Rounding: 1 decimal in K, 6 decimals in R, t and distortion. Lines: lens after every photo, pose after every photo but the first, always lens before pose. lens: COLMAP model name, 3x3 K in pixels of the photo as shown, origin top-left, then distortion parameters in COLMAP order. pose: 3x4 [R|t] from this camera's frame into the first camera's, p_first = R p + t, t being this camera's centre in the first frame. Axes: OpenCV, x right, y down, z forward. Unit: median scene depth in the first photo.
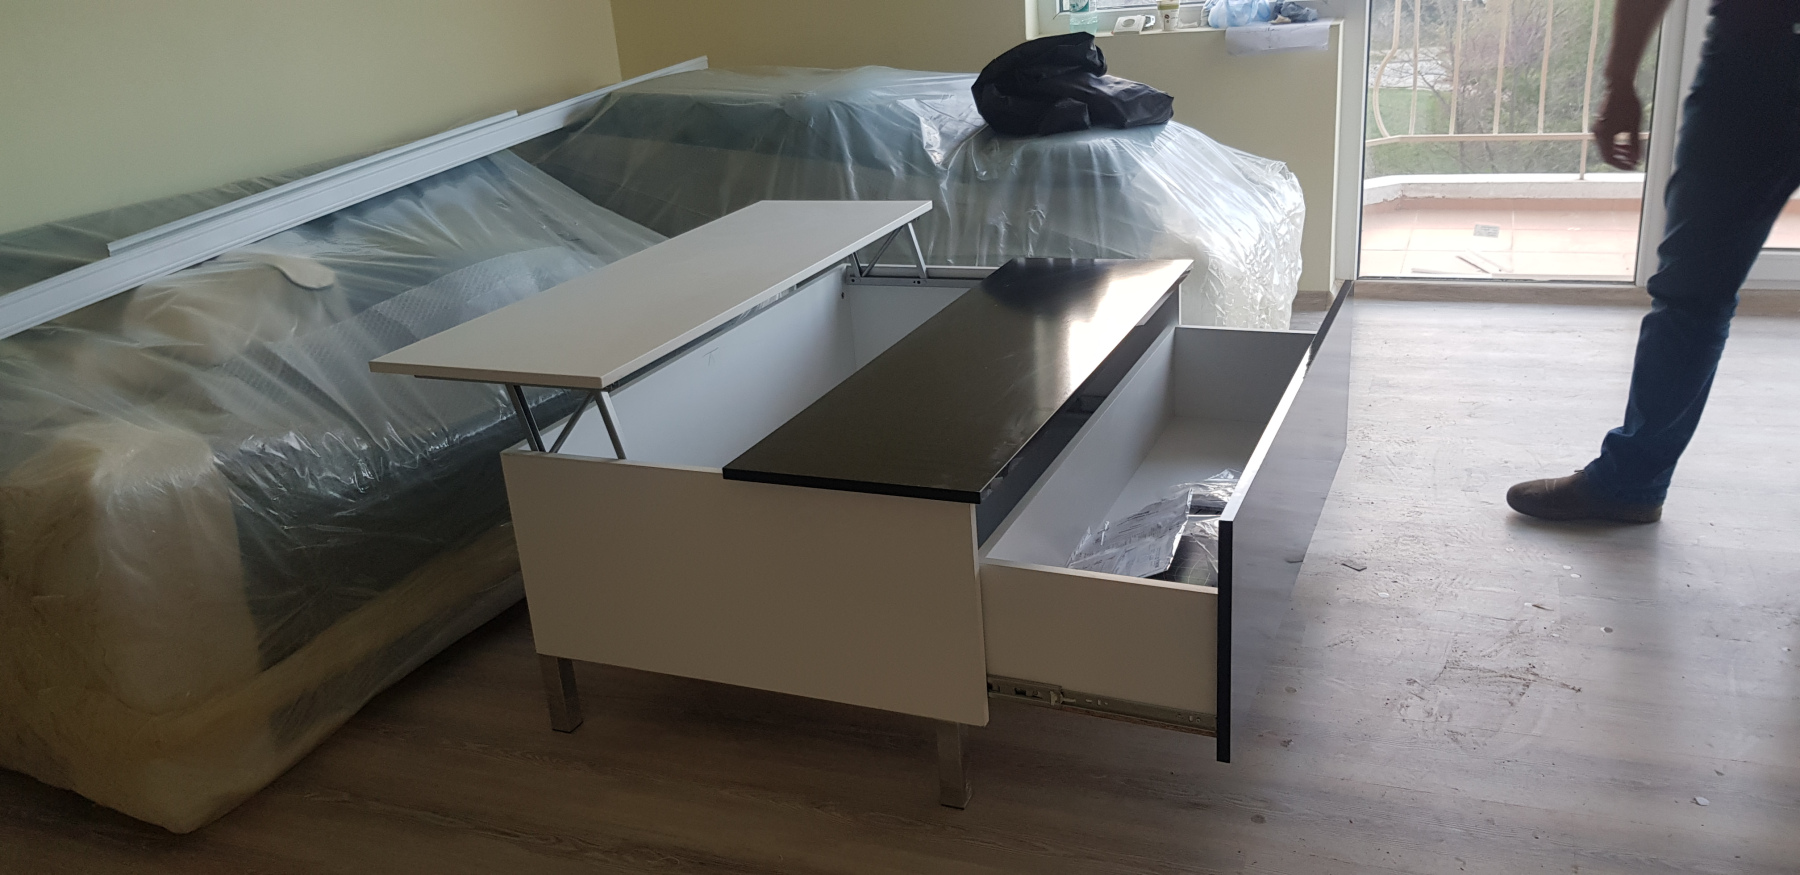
lens RADIAL K [[1478.4, 0, 874.0], [0, 1478.4, 443.8], [0, 0, 1]] dist [0.118326, -0.218944]
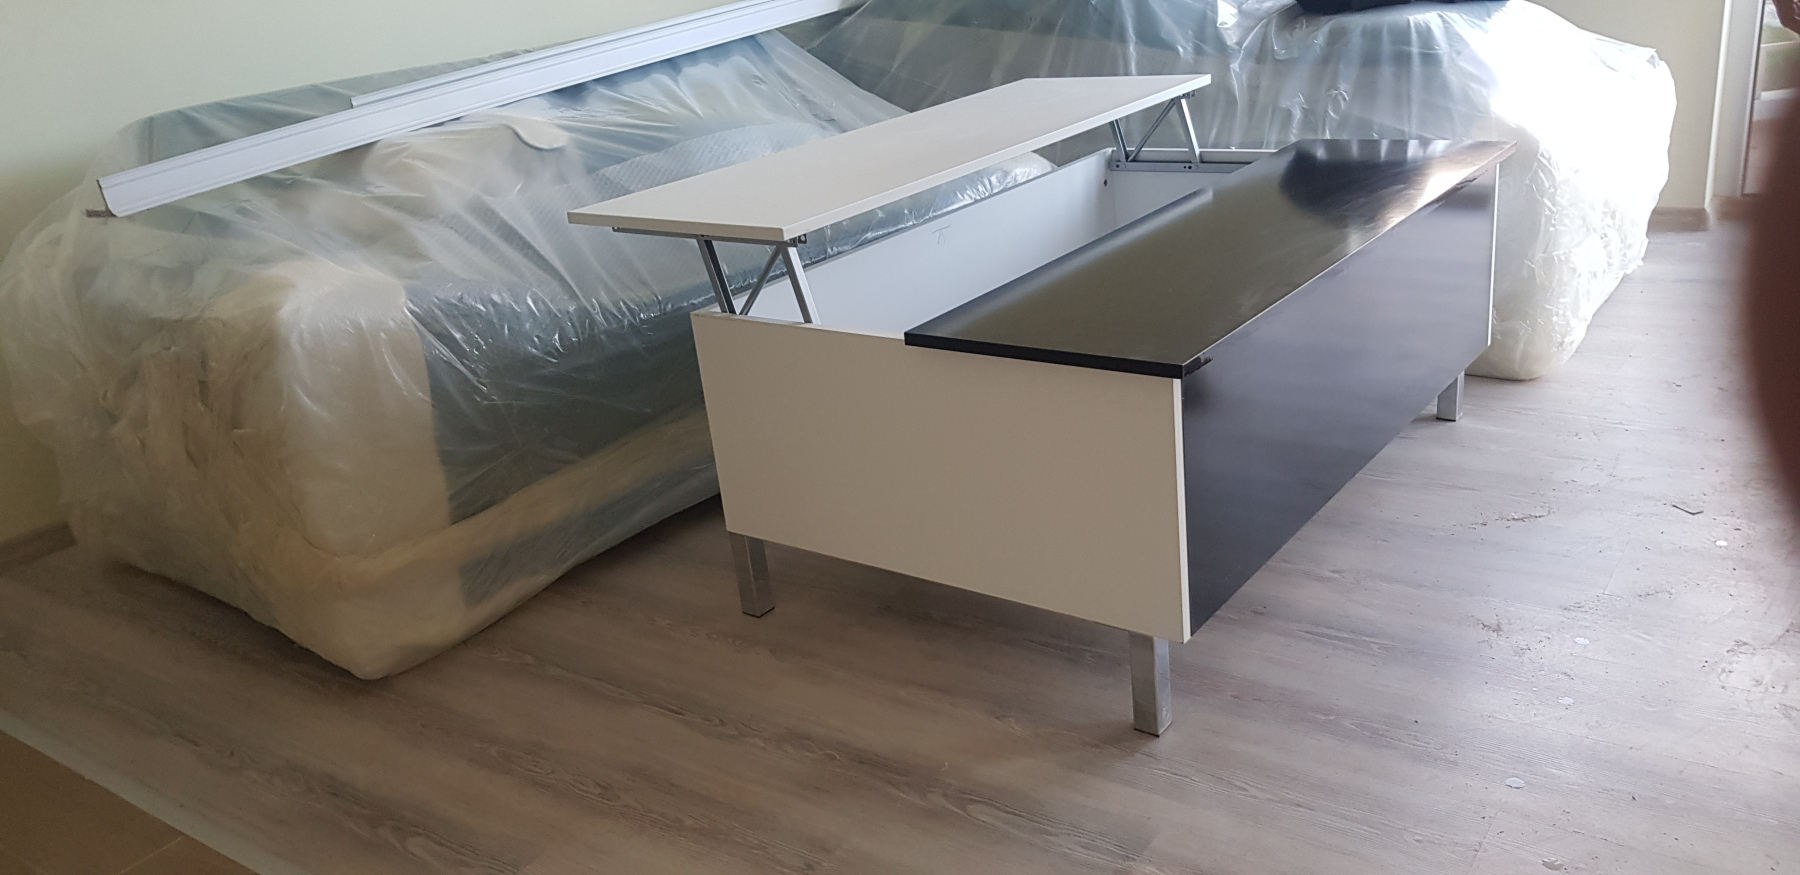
lens RADIAL K [[1478.4, 0, 874.0], [0, 1478.4, 443.8], [0, 0, 1]] dist [0.118326, -0.218944]
pose [[0.974727, 0.061559, -0.214749, 0.062939], [-0.053021, 0.997565, 0.045298, 0.035919], [0.217015, -0.032767, 0.975618, 0.094374]]
